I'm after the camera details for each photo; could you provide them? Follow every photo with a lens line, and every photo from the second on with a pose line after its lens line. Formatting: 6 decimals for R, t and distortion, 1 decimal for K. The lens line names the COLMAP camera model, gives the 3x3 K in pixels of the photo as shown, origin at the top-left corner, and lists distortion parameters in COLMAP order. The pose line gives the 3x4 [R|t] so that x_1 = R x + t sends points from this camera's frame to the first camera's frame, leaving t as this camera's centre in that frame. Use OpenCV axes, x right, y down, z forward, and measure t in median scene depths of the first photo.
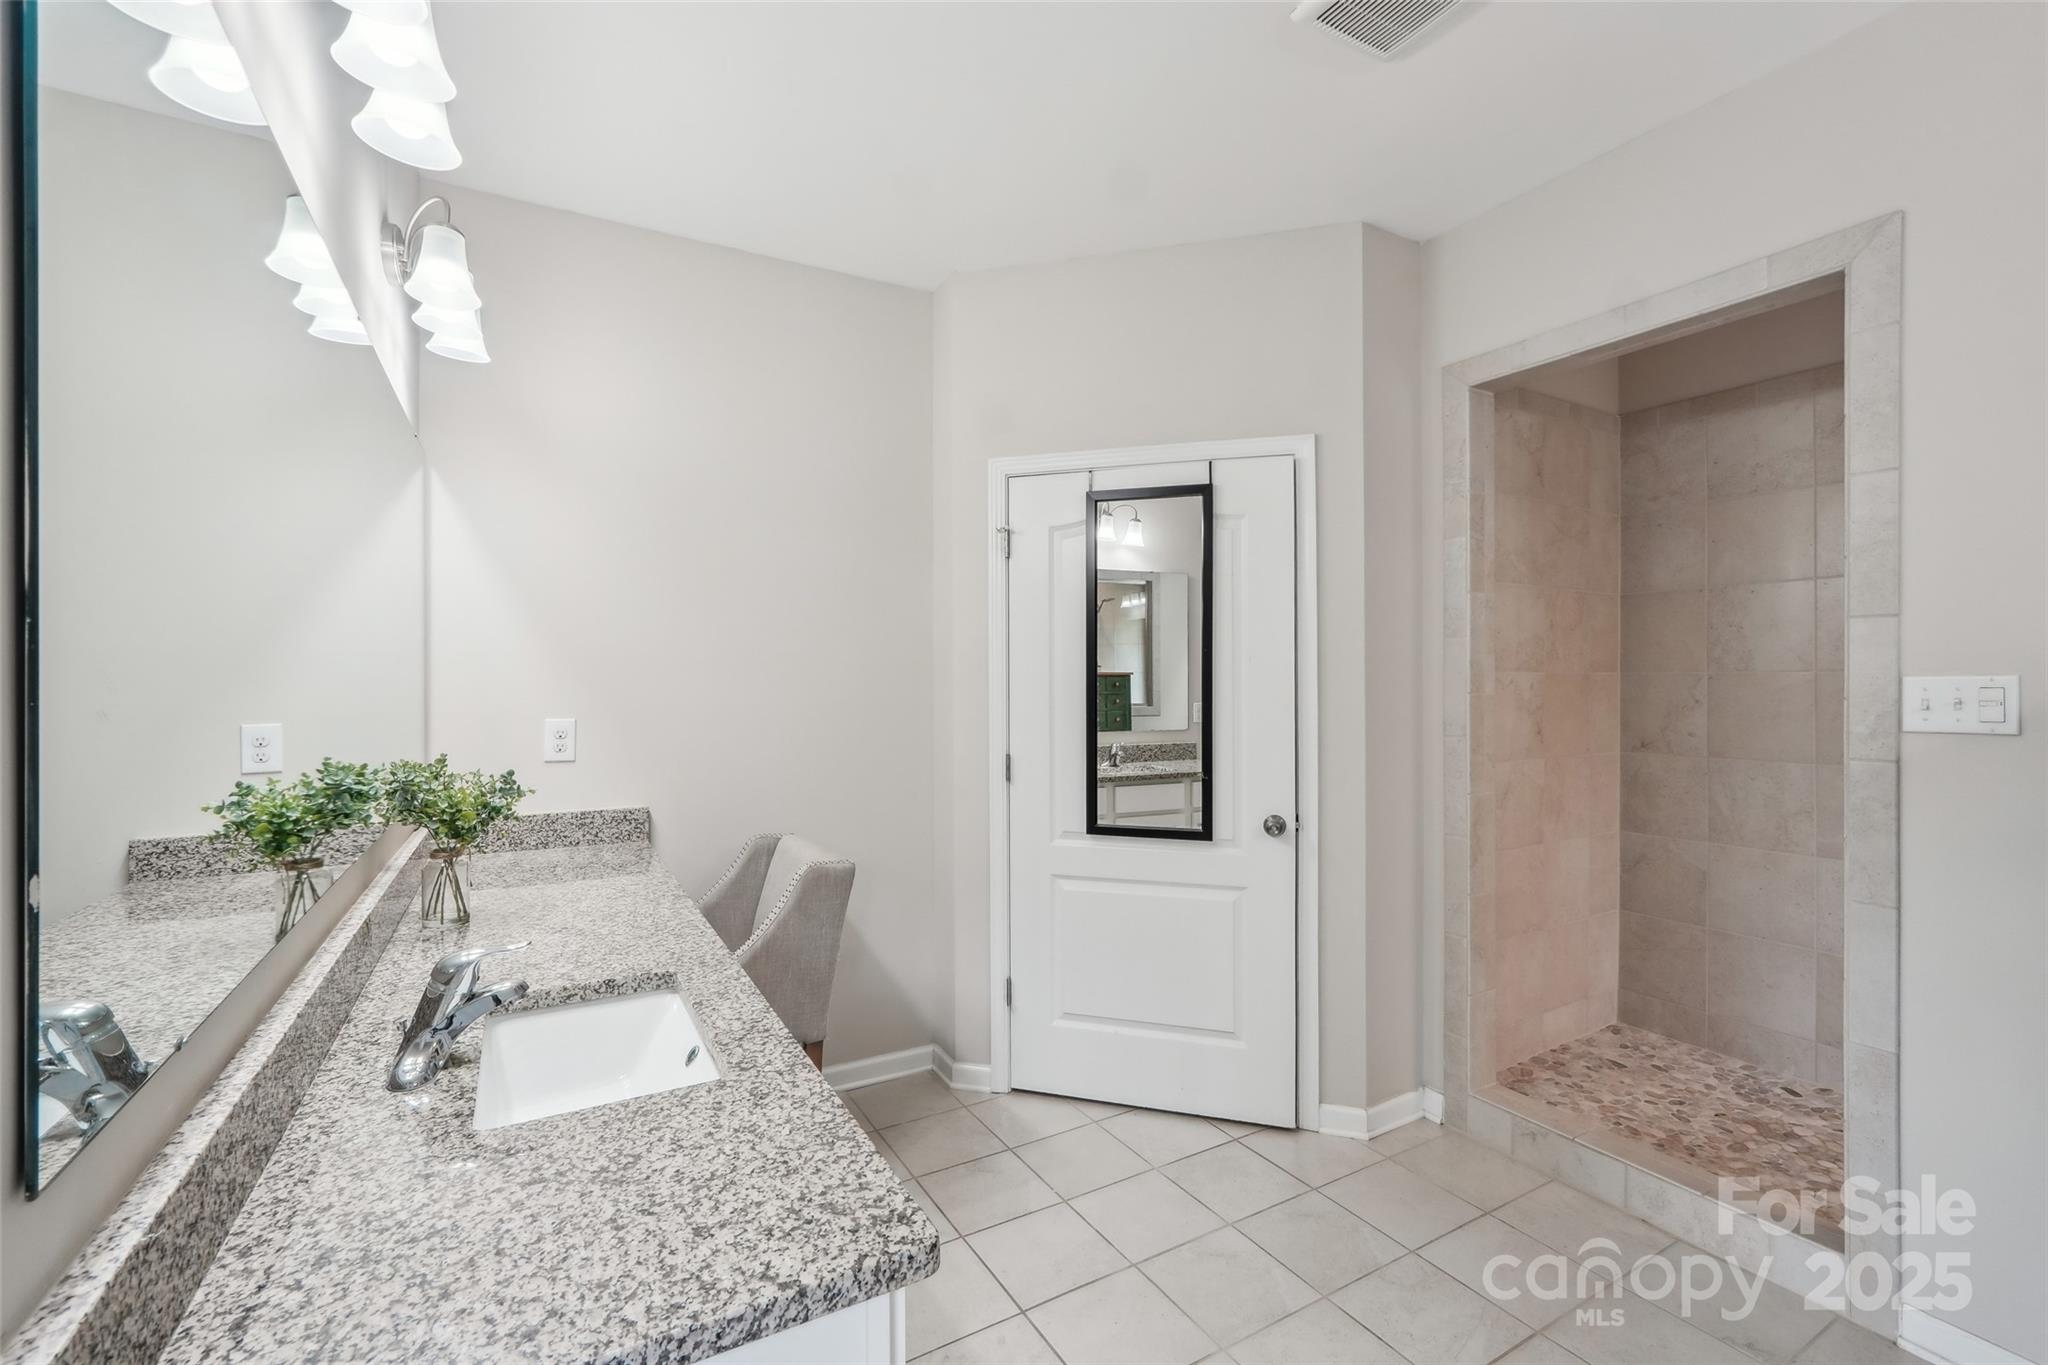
lens RADIAL K [[875.2, 0, 1026.6], [0, 875.2, 688.4], [0, 0, 1]] dist [-0.007874, 0.004504]
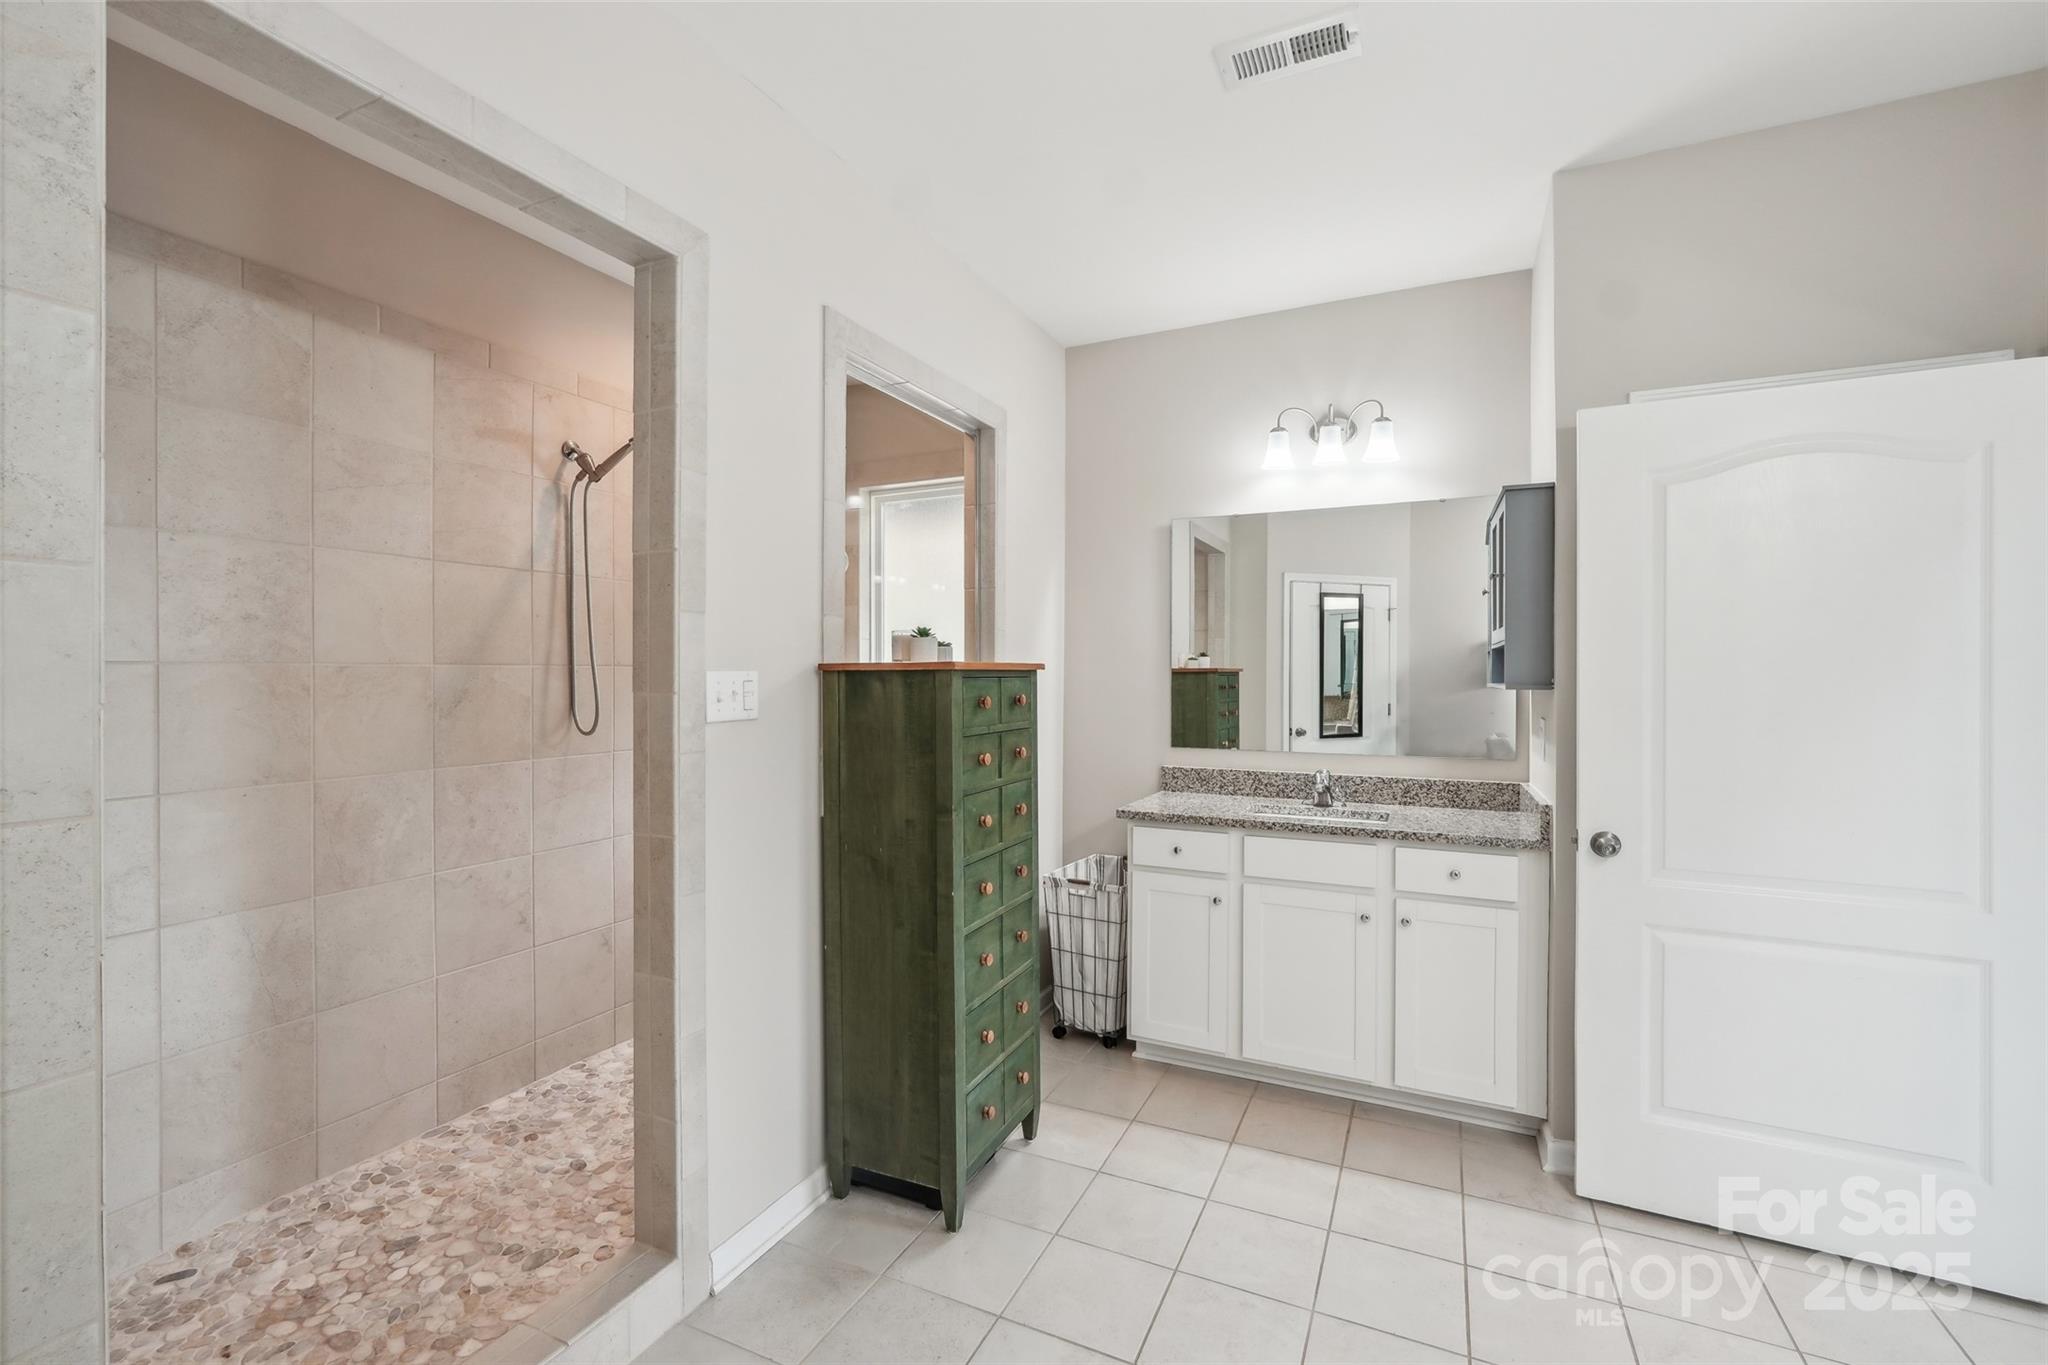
lens RADIAL K [[875.2, 0, 1061.3], [0, 875.2, 674.0], [0, 0, 1]] dist [-0.007874, 0.004504]
pose [[-0.584416, -0.001068, 0.811453, -0.097387], [0.000641, 0.999998, 0.001778, -0.010003], [-0.811454, 0.001559, -0.584415, 1.039718]]
